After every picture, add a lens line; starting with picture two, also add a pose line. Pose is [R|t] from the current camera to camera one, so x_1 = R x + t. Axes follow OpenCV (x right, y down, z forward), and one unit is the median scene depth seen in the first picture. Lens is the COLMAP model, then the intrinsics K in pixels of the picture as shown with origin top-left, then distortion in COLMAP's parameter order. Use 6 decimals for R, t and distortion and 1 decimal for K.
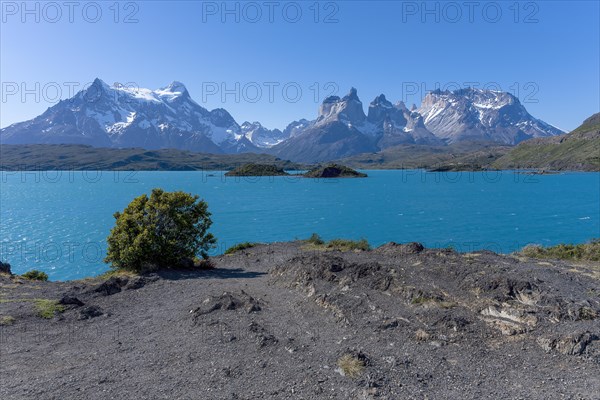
lens RADIAL K [[391.4, 0, 299.7], [0, 391.4, 209.8], [0, 0, 1]] dist [0.065184, -0.002093]
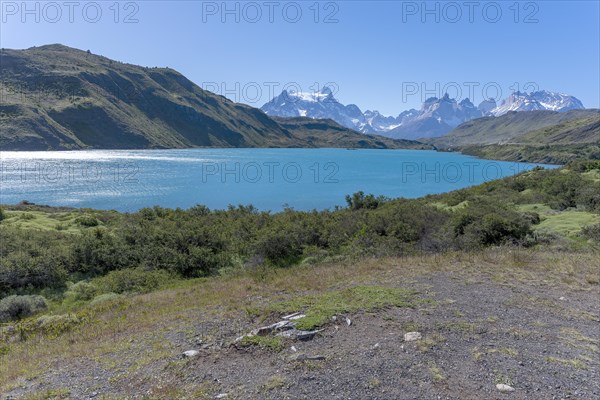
lens RADIAL K [[383.7, 0, 310.5], [0, 383.7, 198.9], [0, 0, 1]] dist [-0.021419, 0.000395]
pose [[0.965997, 0.070437, -0.248775, 0.030531], [-0.062275, 0.997235, 0.040540, 0.052941], [0.250943, -0.023670, 0.967712, -0.498251]]
